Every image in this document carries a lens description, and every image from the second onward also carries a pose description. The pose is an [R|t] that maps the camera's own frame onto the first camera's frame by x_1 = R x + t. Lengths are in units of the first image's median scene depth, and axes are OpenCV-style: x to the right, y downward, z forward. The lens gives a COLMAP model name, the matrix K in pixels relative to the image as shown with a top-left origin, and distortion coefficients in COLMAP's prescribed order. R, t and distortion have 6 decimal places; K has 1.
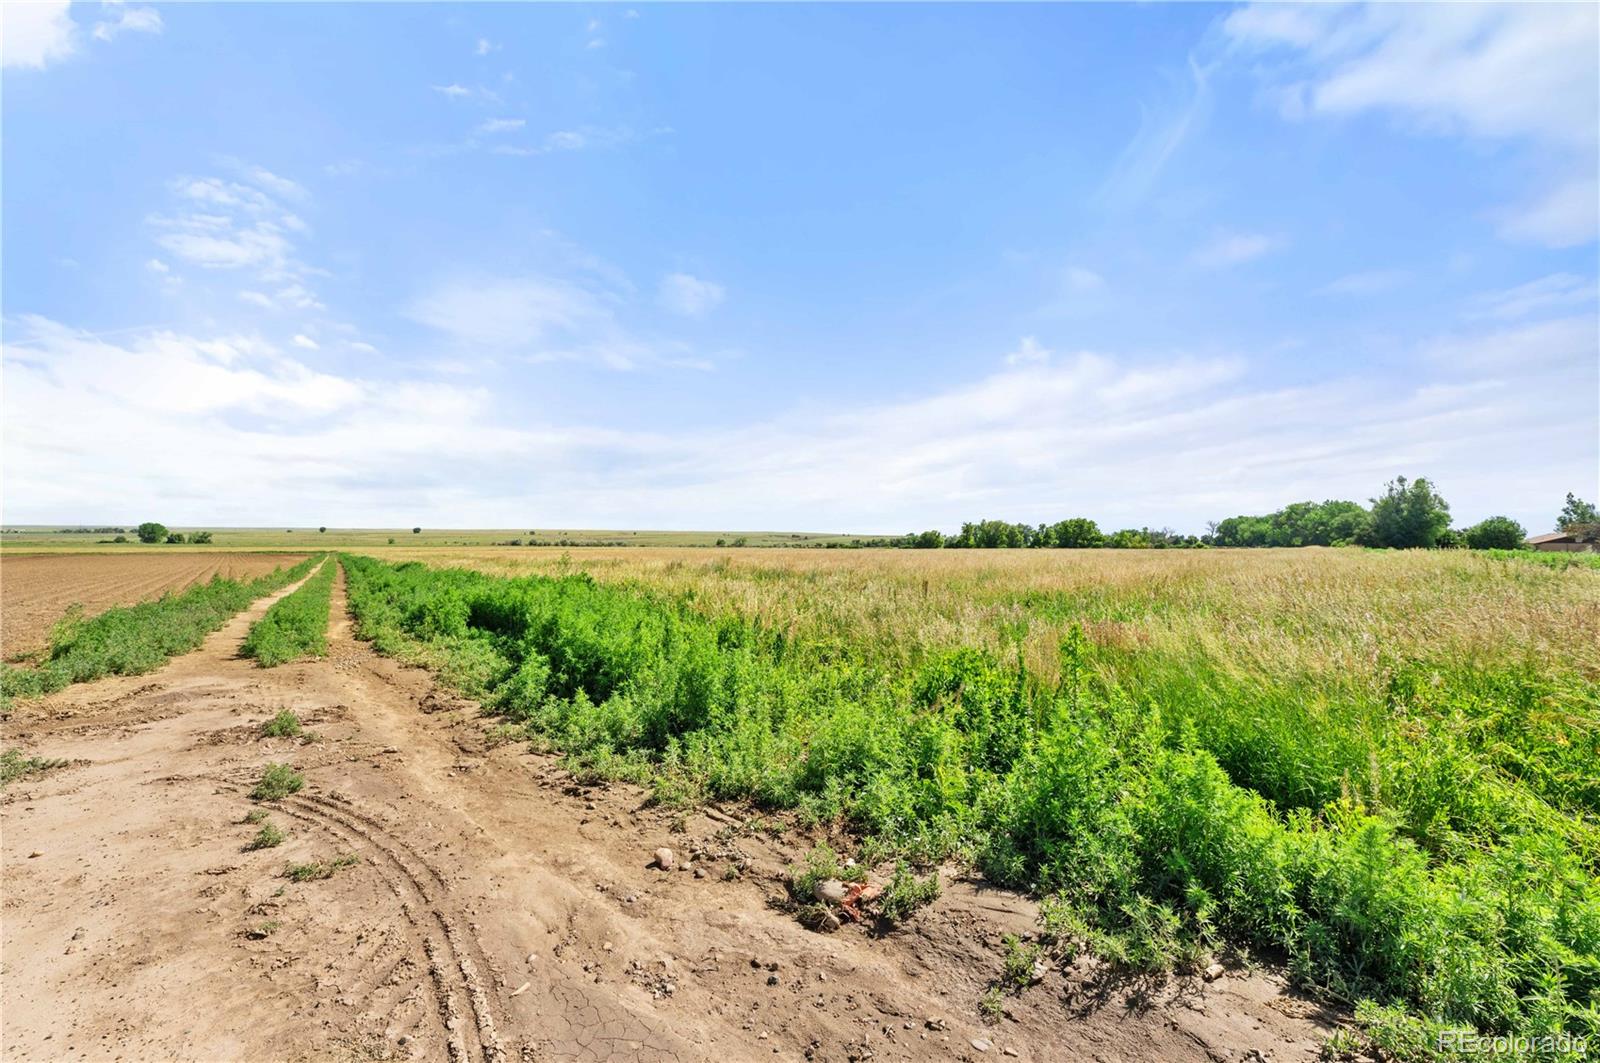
lens RADIAL K [[676.9, 0, 803.7], [0, 676.9, 532.5], [0, 0, 1]] dist [-0.001813, -0.001533]
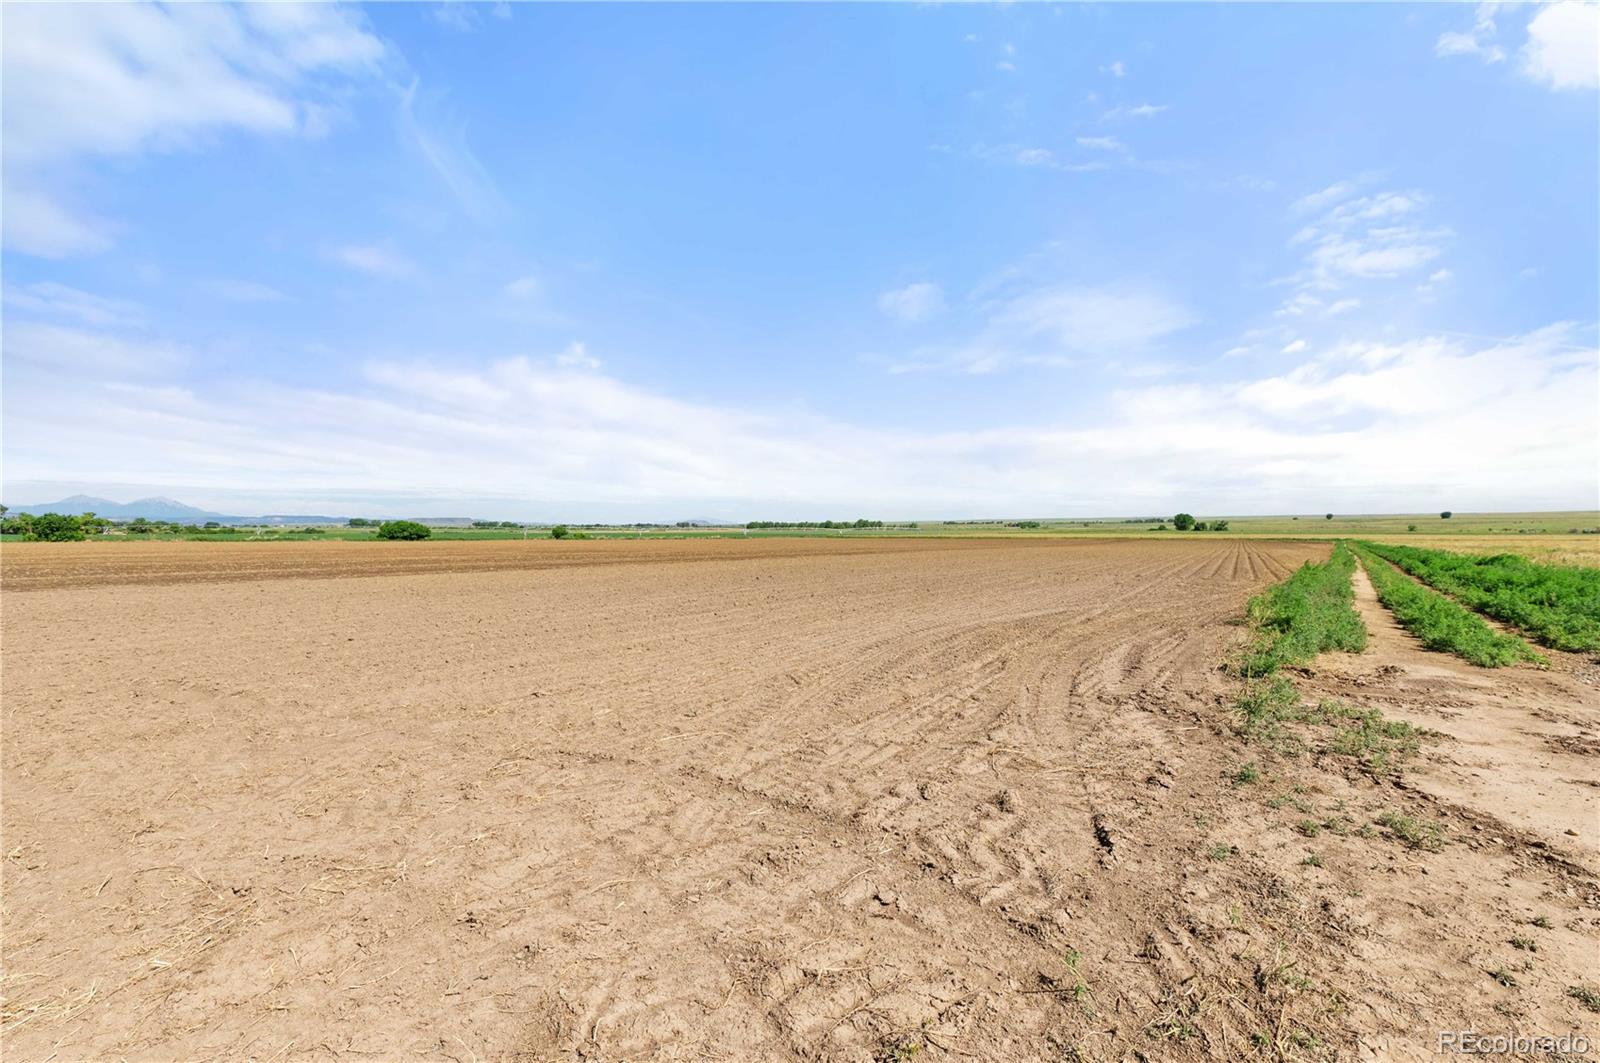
lens RADIAL K [[676.9, 0, 789.1], [0, 676.9, 536.8], [0, 0, 1]] dist [-0.001813, -0.001533]
pose [[0.298140, 0.009374, -0.954476, -0.147777], [0.015181, 0.999779, 0.014561, -0.005287], [0.954402, -0.018831, 0.297931, -0.139550]]
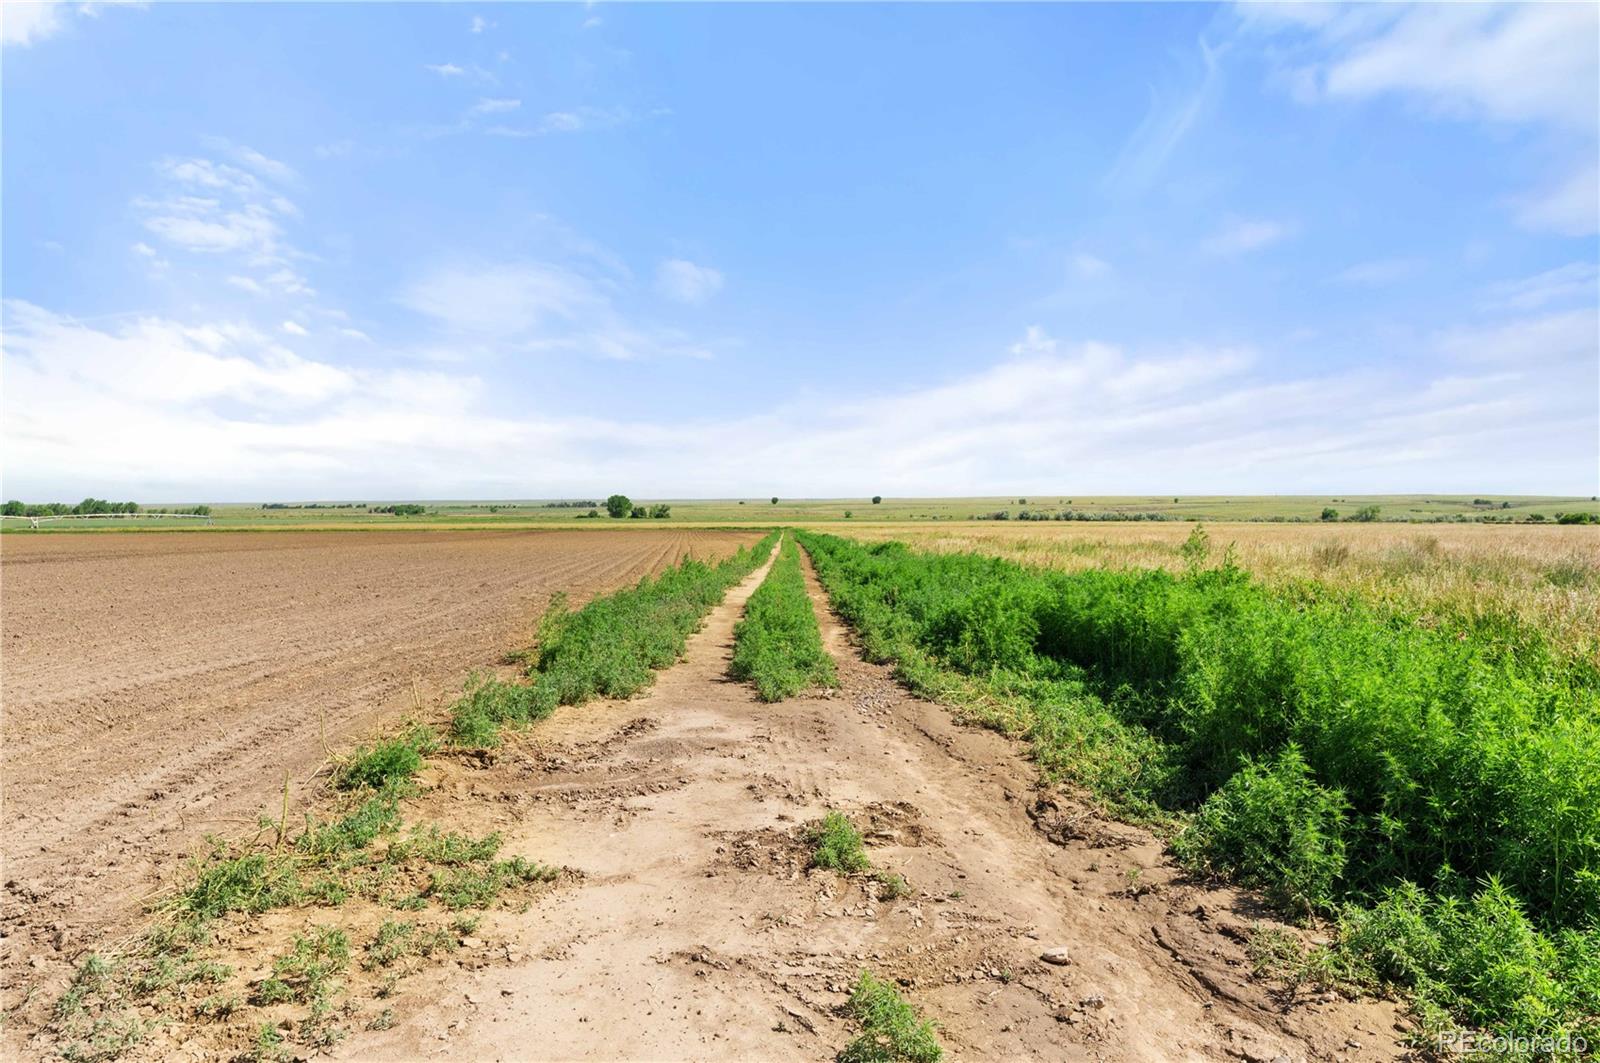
lens RADIAL K [[1002.3, 0, 790.7], [0, 1002.3, 535.2], [0, 0, 1]] dist [0.003573, -0.003681]
pose [[0.827387, 0.006829, -0.561591, -0.176276], [0.012293, 0.999466, 0.030265, 0.007940], [0.561498, -0.031944, 0.826862, 0.162871]]
